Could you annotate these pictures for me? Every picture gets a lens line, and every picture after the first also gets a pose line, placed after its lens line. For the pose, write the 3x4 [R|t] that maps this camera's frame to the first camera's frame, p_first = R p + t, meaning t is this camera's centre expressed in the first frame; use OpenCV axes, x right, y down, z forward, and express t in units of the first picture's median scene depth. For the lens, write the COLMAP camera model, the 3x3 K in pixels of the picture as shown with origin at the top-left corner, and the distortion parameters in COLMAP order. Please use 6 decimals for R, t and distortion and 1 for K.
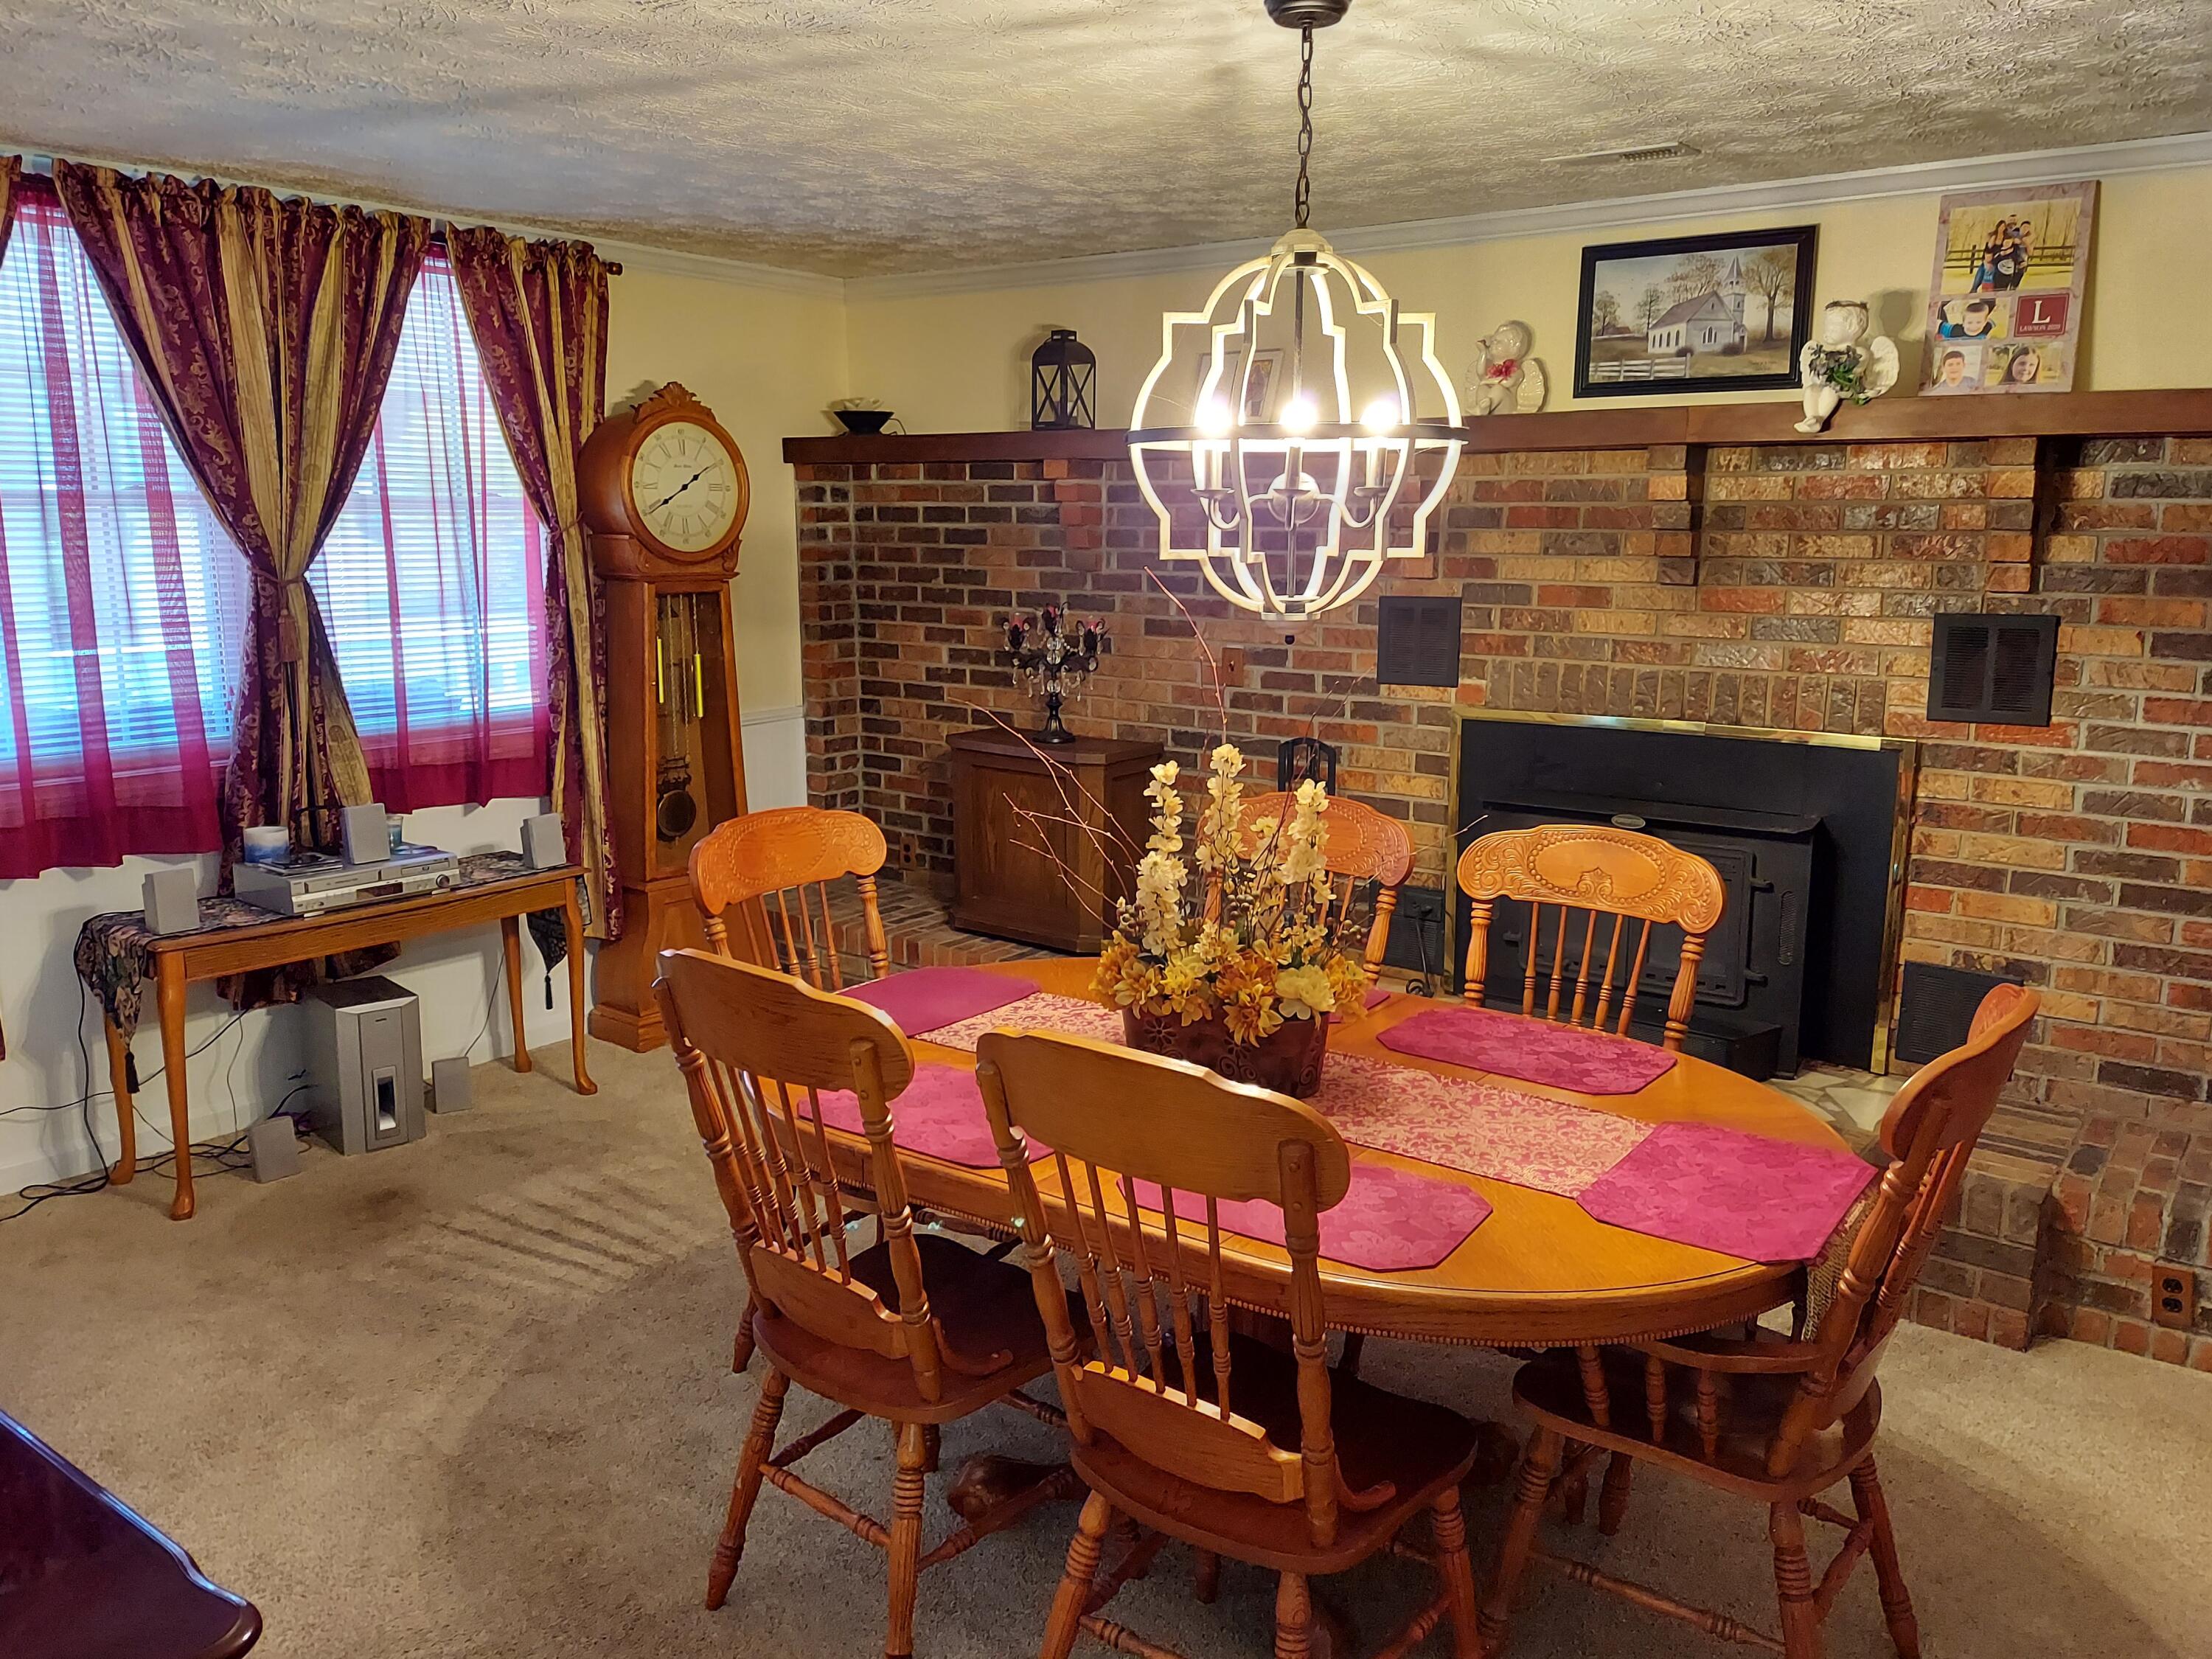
lens RADIAL K [[1634.6, 0, 1104.4], [0, 1634.6, 817.2], [0, 0, 1]] dist [0.113327, -0.140069]
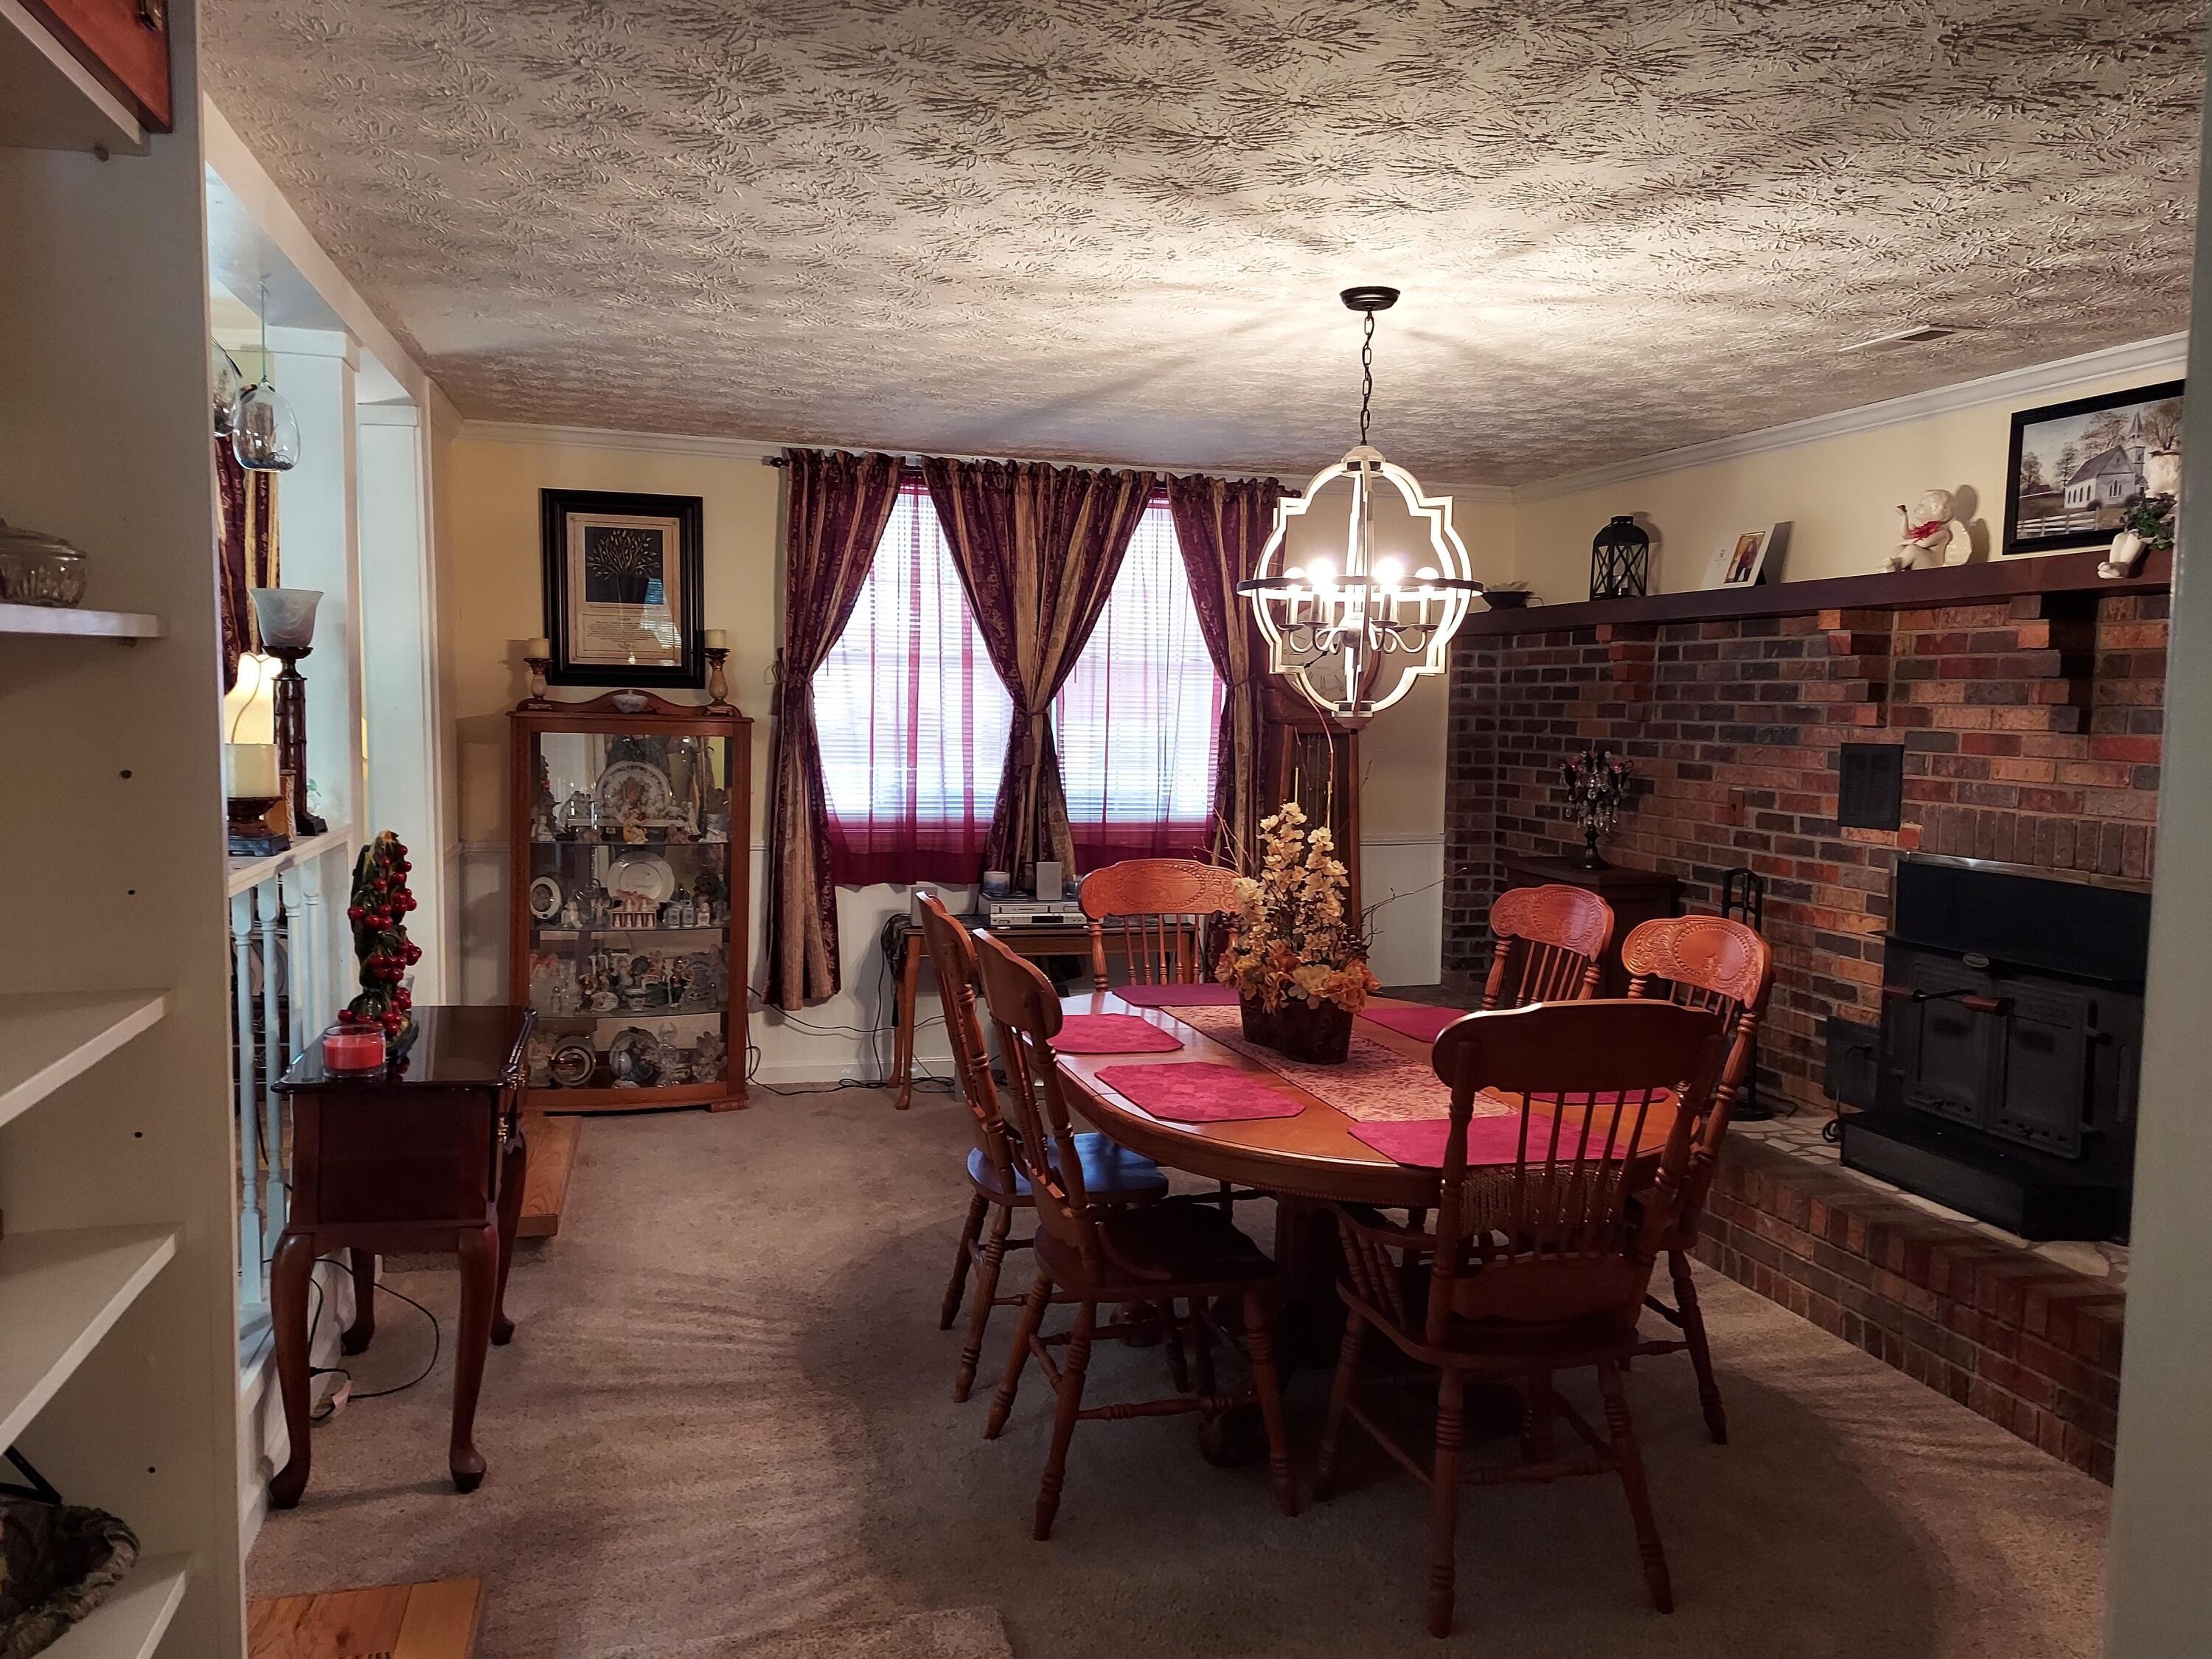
lens RADIAL K [[1623.9, 0, 1140.1], [0, 1623.9, 819.4], [0, 0, 1]] dist [0.096181, -0.101070]
pose [[0.799812, 0.054941, -0.597731, 0.480817], [-0.124790, 0.989264, -0.076051, 0.055092], [0.587136, 0.135417, 0.798081, -0.113033]]
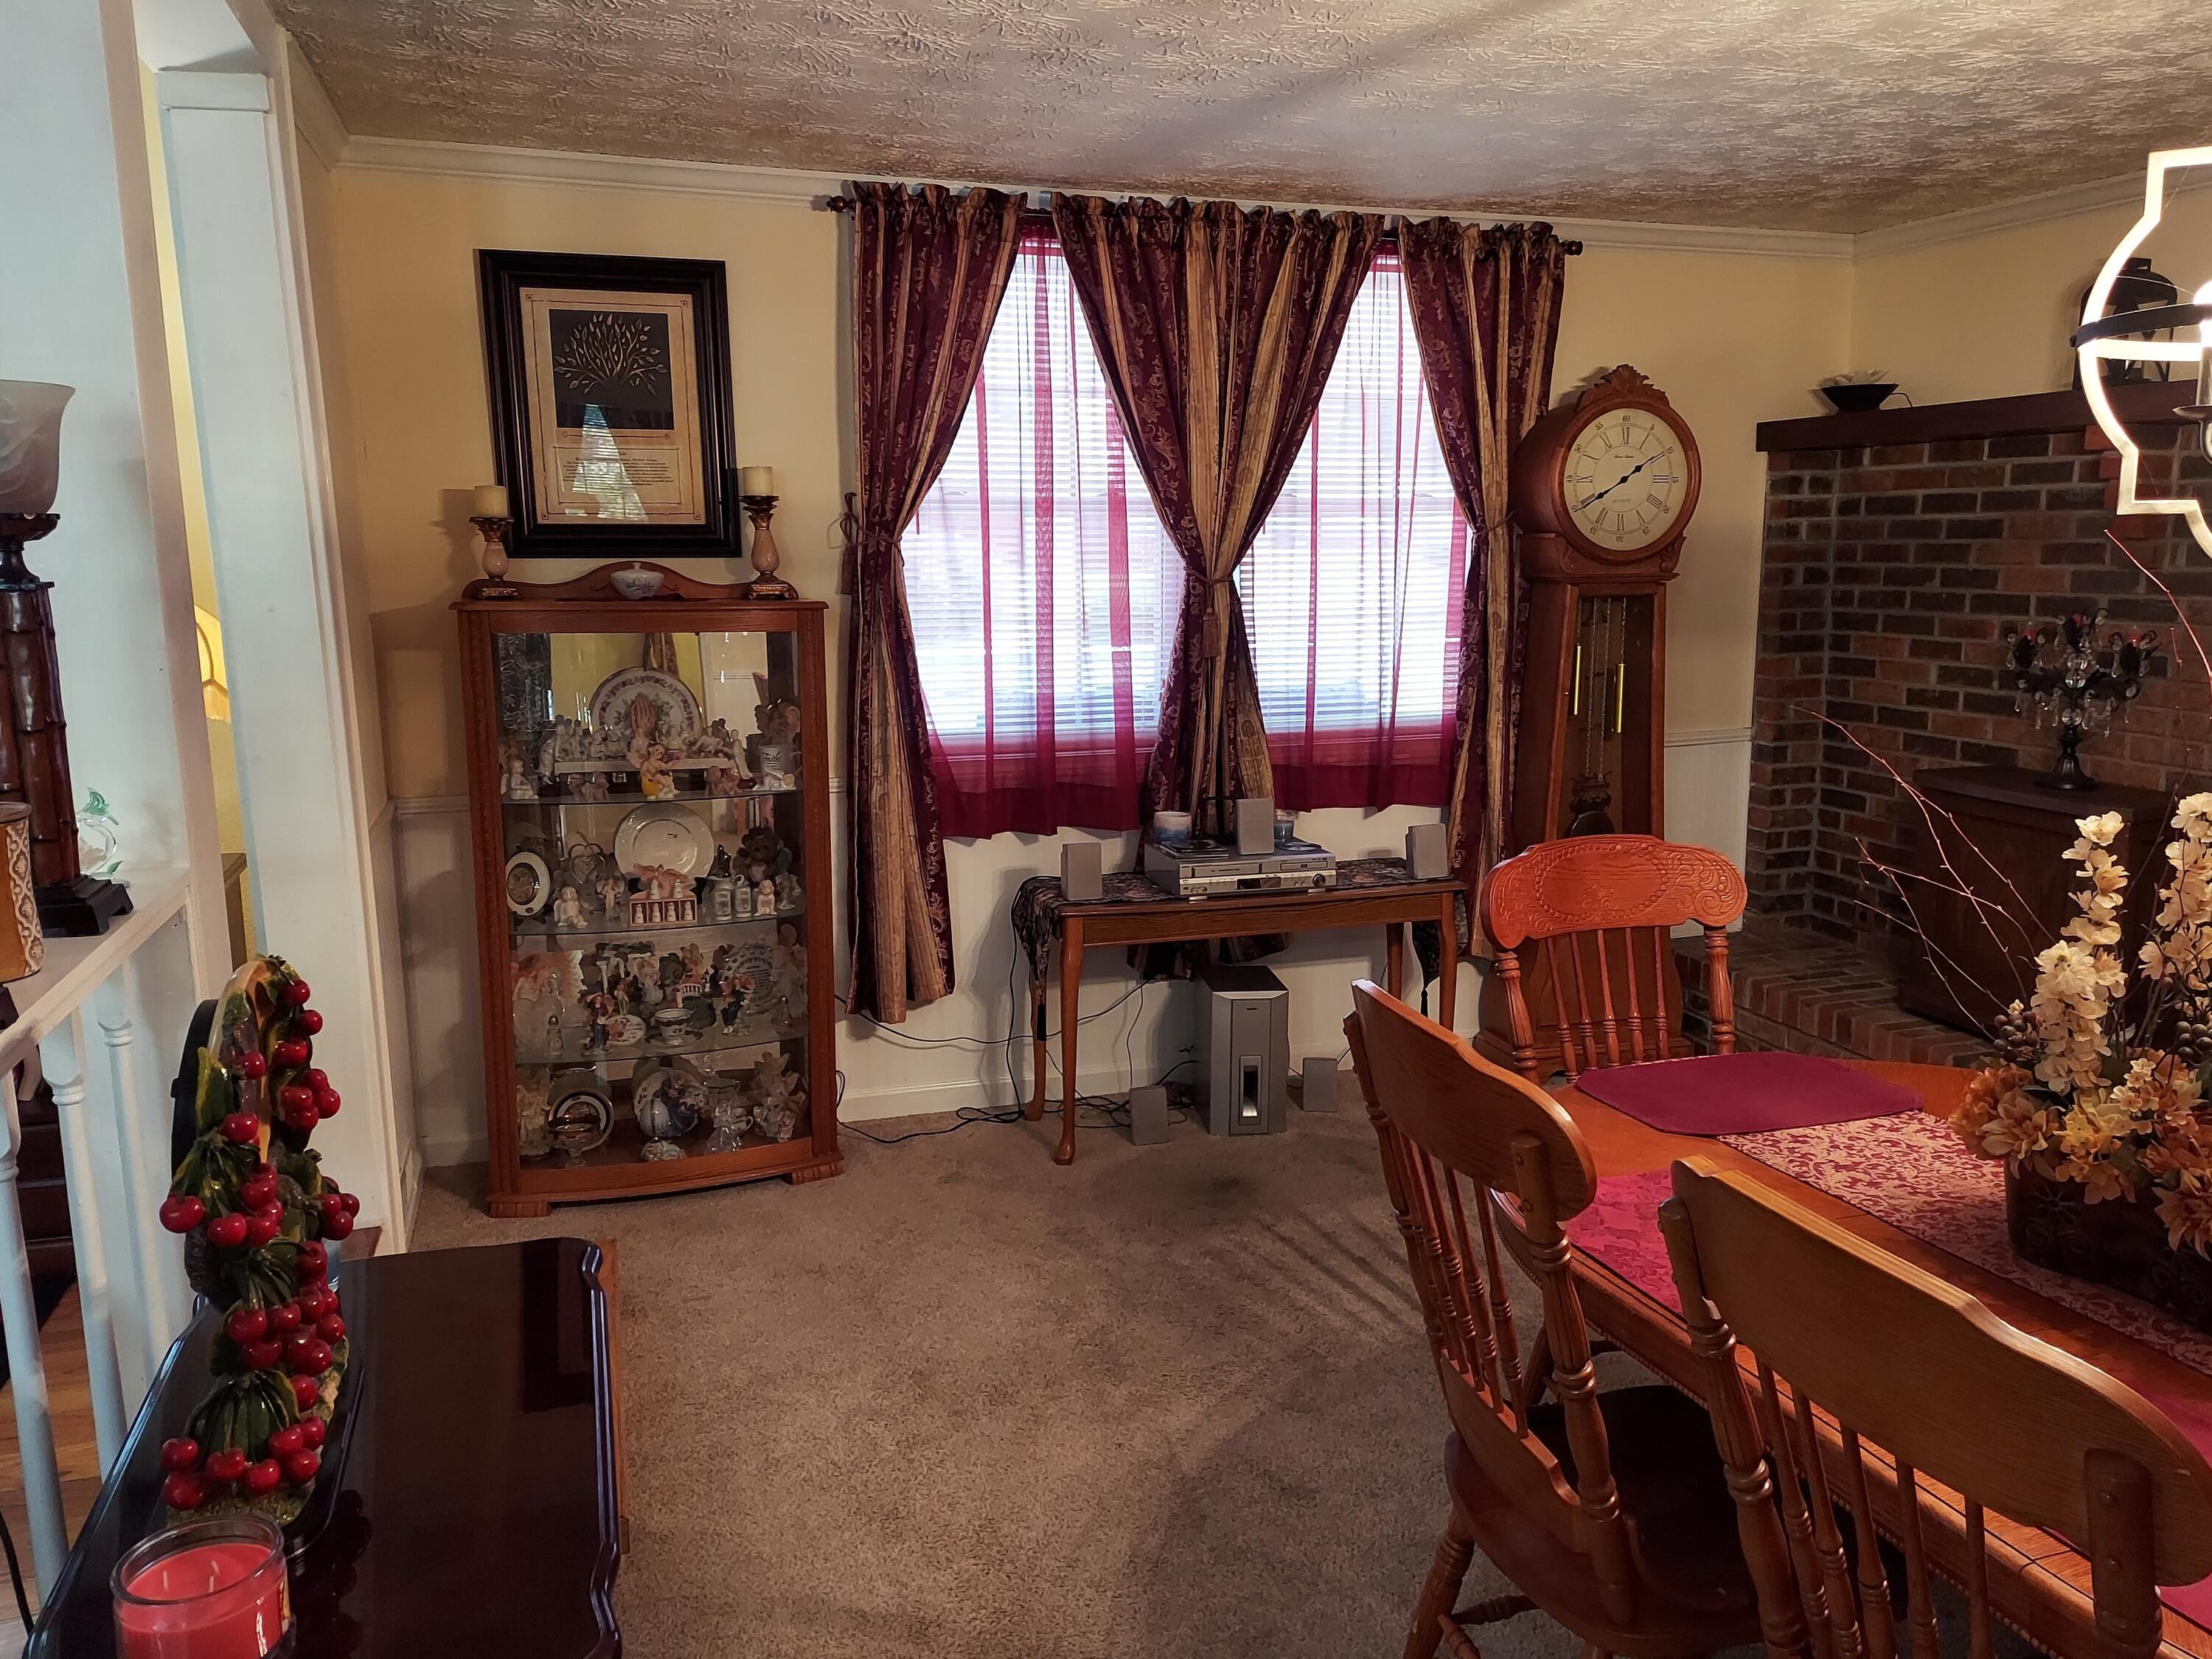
lens RADIAL K [[1637.2, 0, 1136.8], [0, 1637.2, 820.5], [0, 0, 1]] dist [0.078804, -0.092270]
pose [[0.825641, 0.086277, -0.557560, 0.056453], [-0.093735, 0.995481, 0.015237, -0.002113], [0.556355, 0.039683, 0.829997, 0.123316]]
